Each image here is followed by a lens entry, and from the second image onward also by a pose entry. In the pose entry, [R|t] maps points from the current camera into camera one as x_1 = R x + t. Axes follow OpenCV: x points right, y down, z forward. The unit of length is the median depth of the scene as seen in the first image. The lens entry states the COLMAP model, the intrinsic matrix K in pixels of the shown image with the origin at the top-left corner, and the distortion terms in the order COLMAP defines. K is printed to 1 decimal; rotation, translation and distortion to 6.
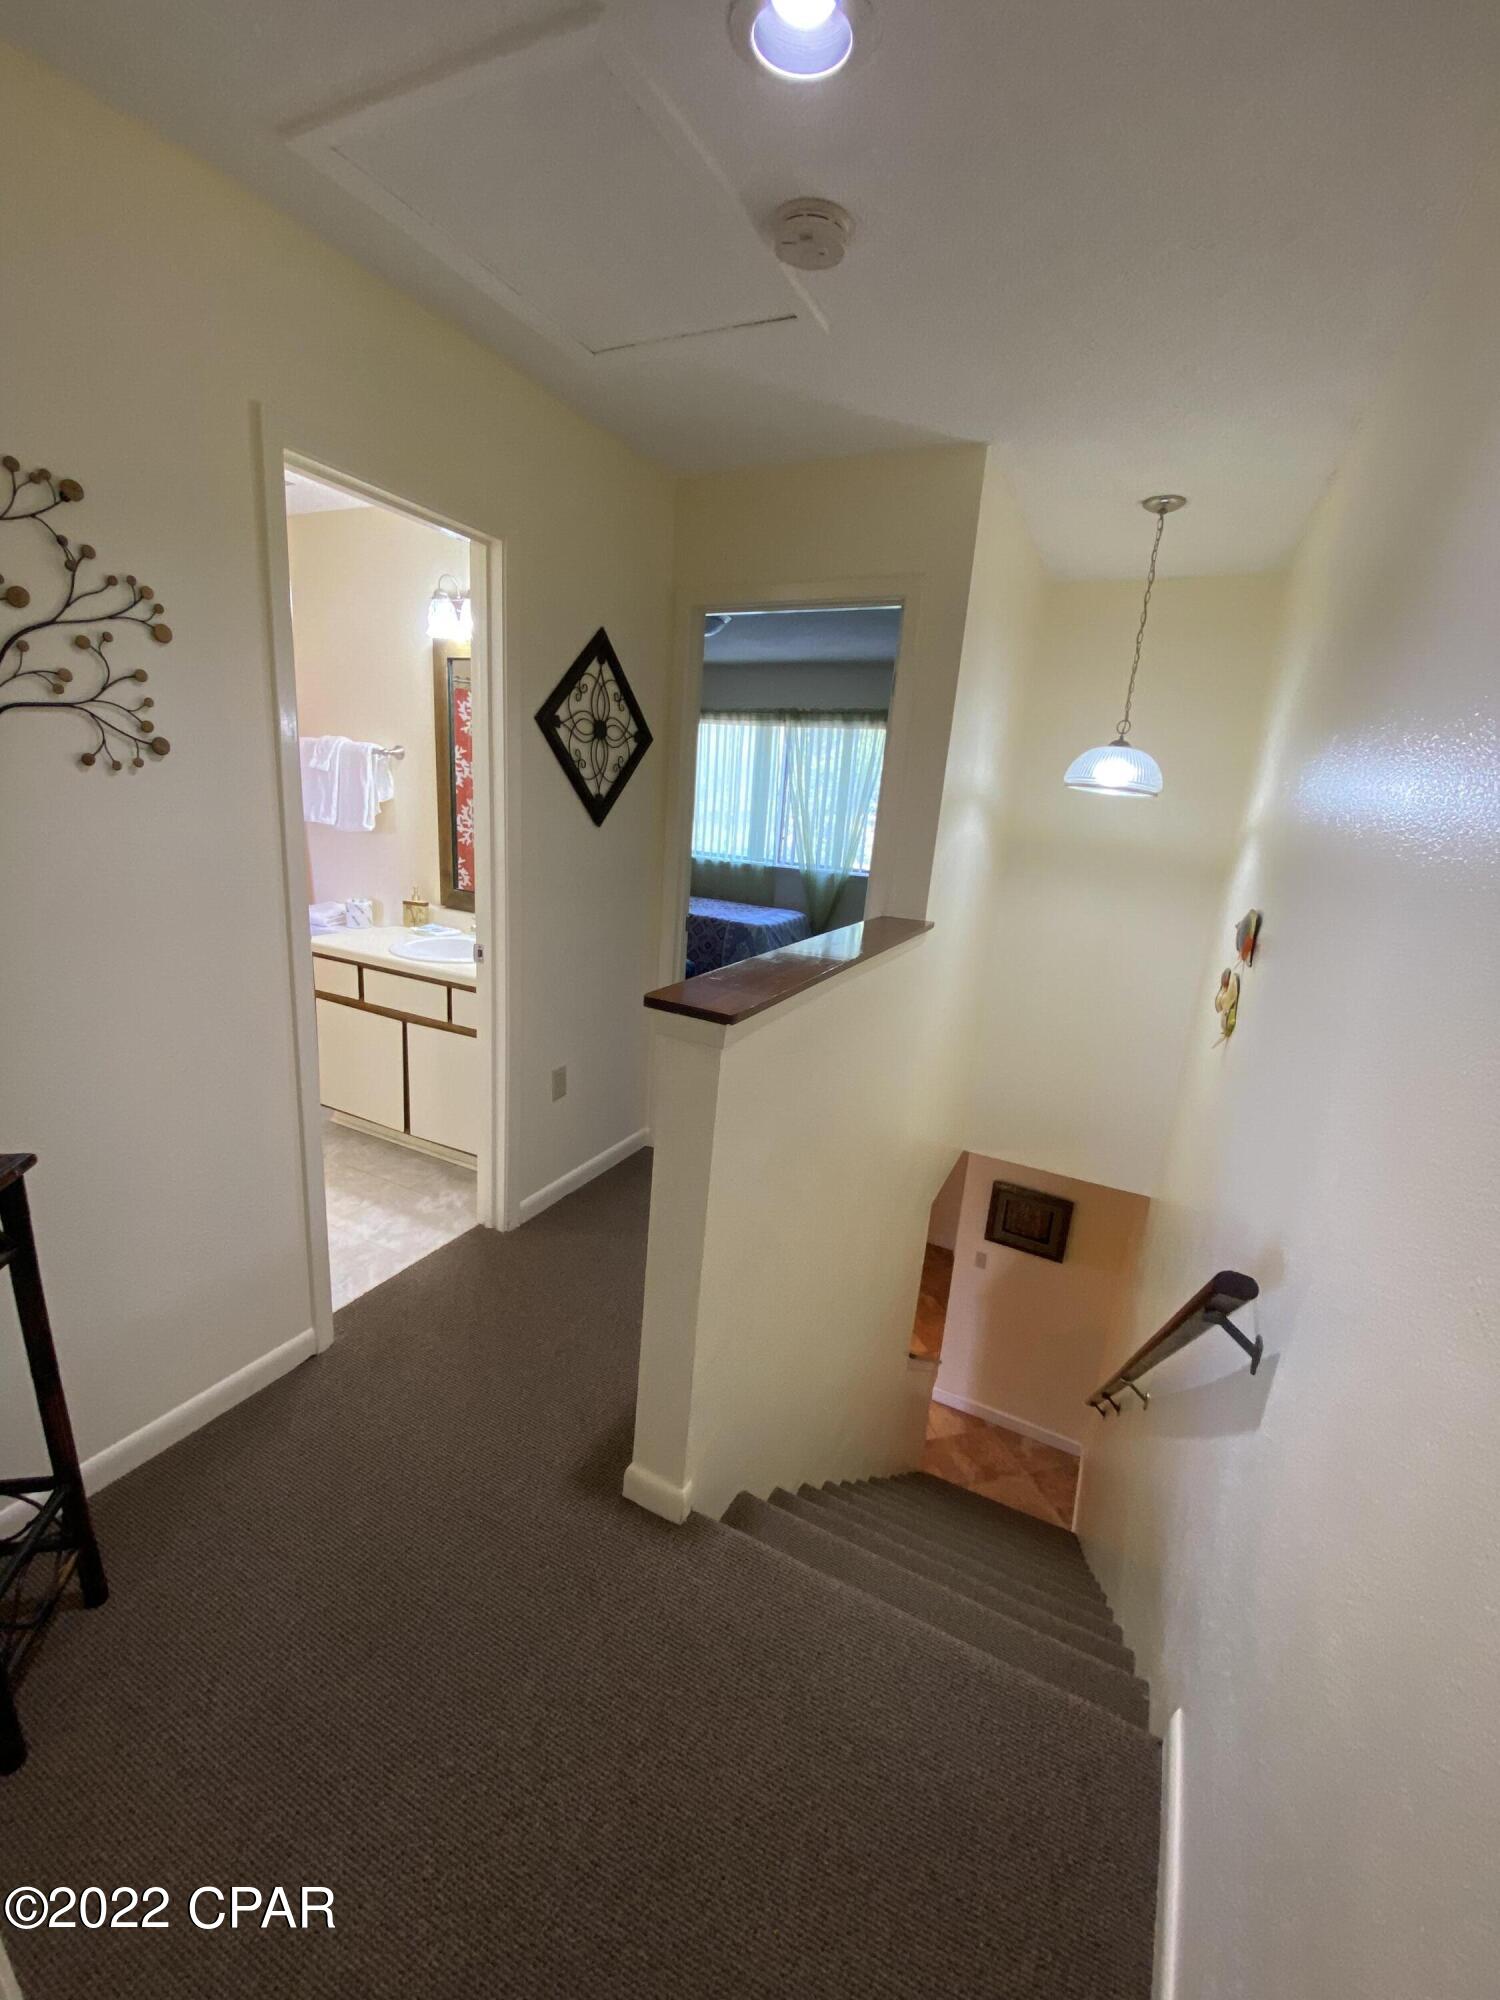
lens RADIAL K [[809.4, 0, 759.9], [0, 809.4, 995.3], [0, 0, 1]] dist [0.024920, -0.019425]
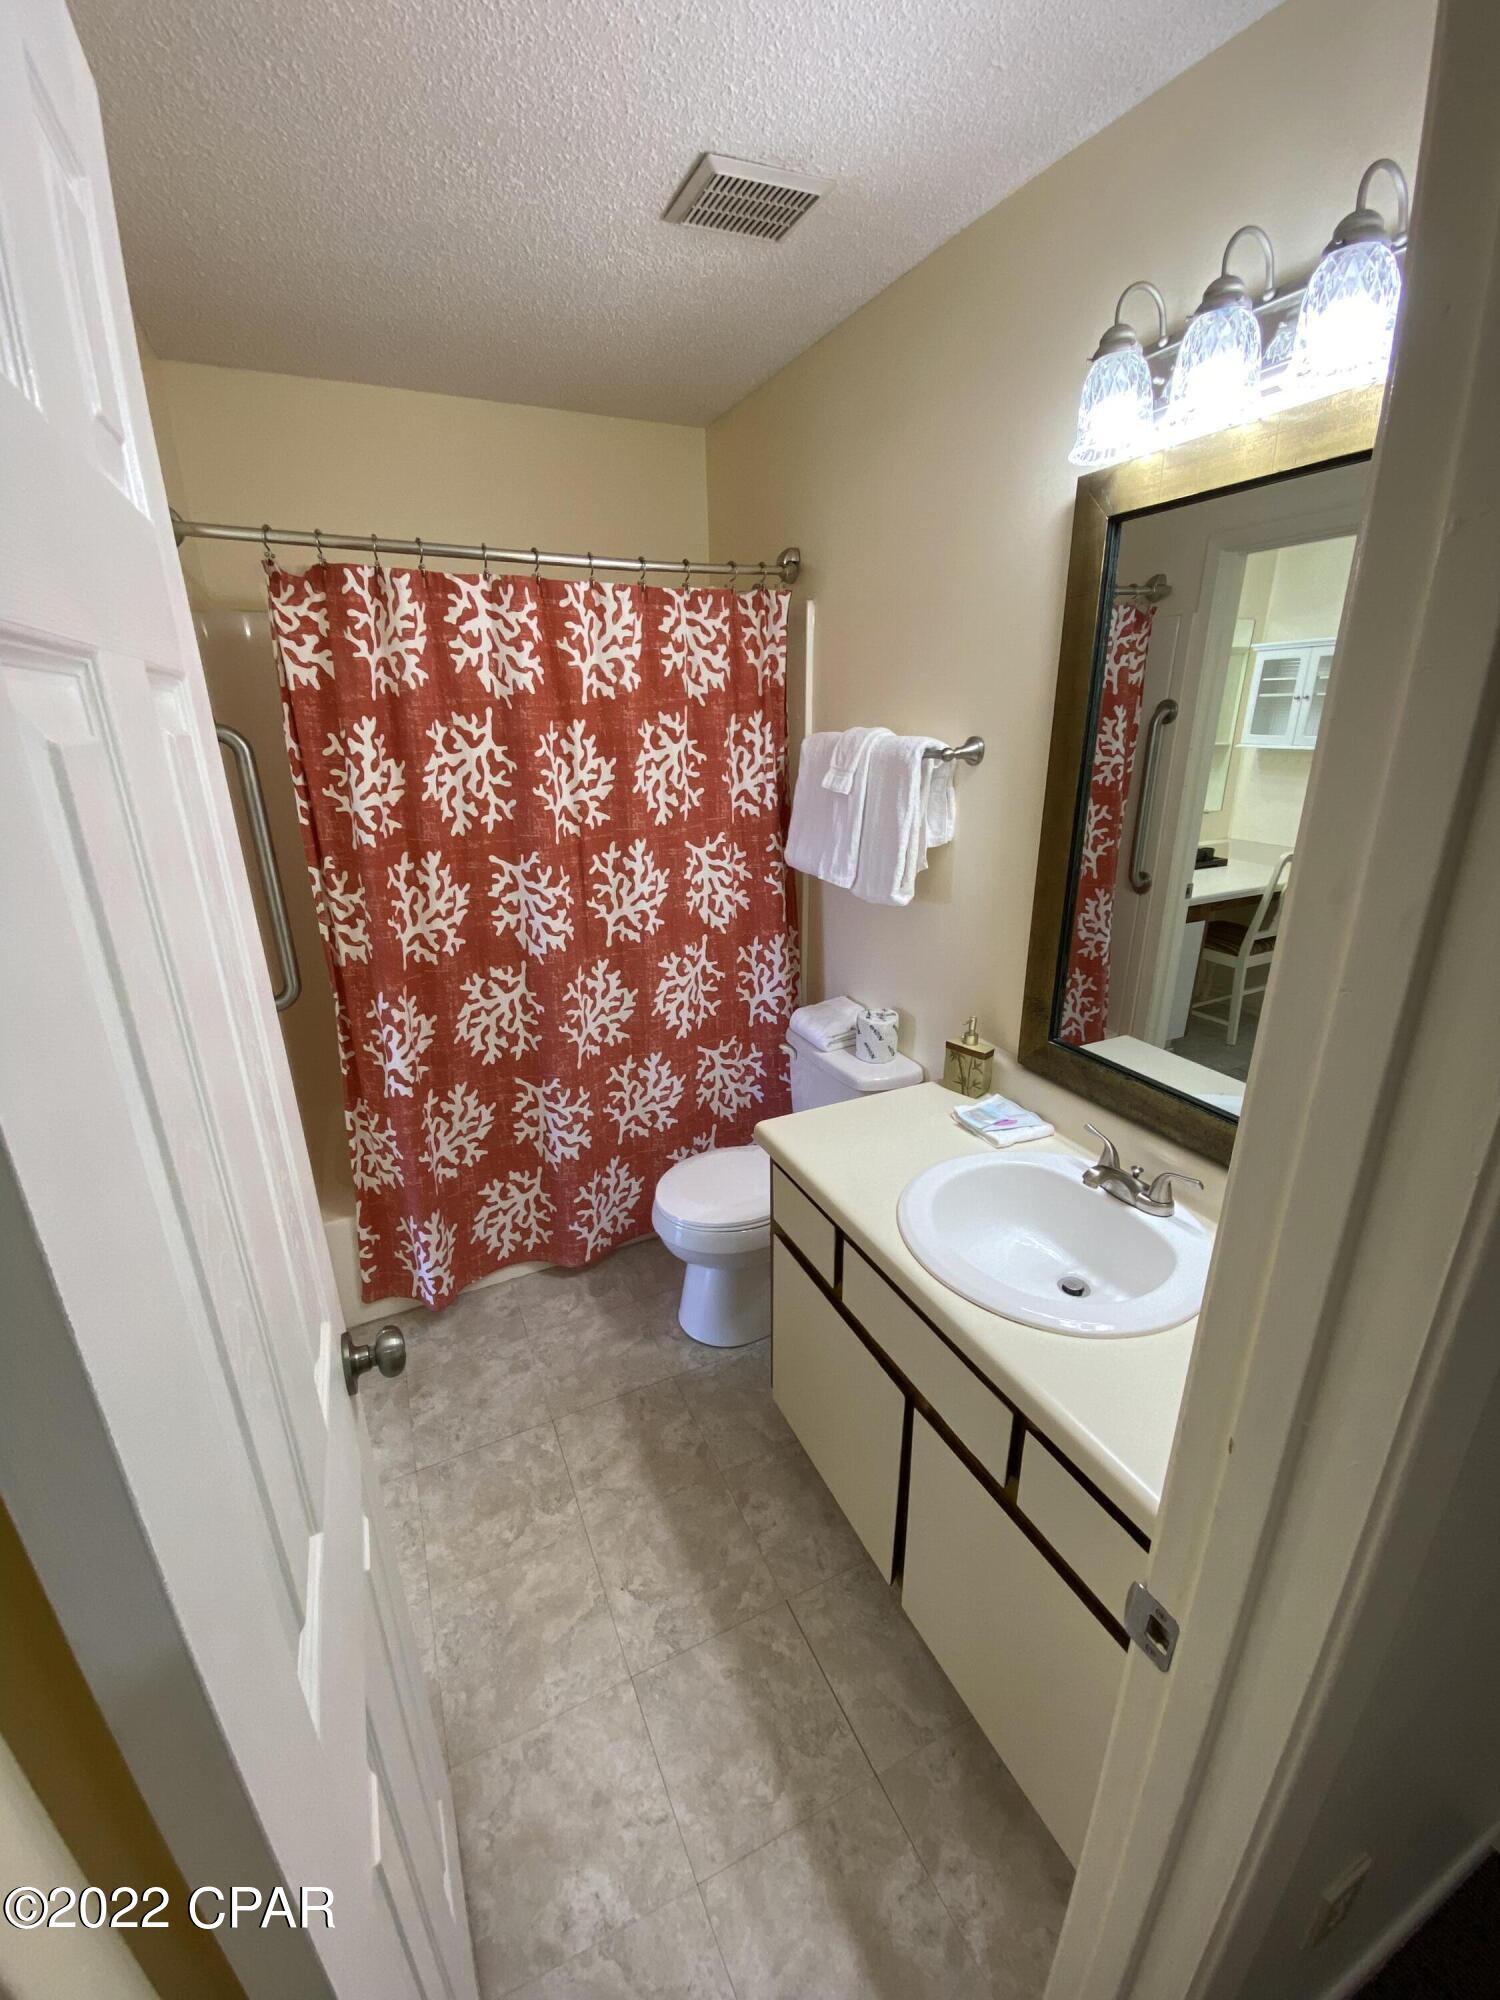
lens RADIAL K [[809.4, 0, 748.7], [0, 809.4, 997.4], [0, 0, 1]] dist [0.024920, -0.019425]
pose [[0.780757, 0.126305, -0.611935, -0.224476], [-0.085830, 0.991752, 0.095192, -0.183077], [0.618911, -0.021800, 0.785158, 0.515393]]
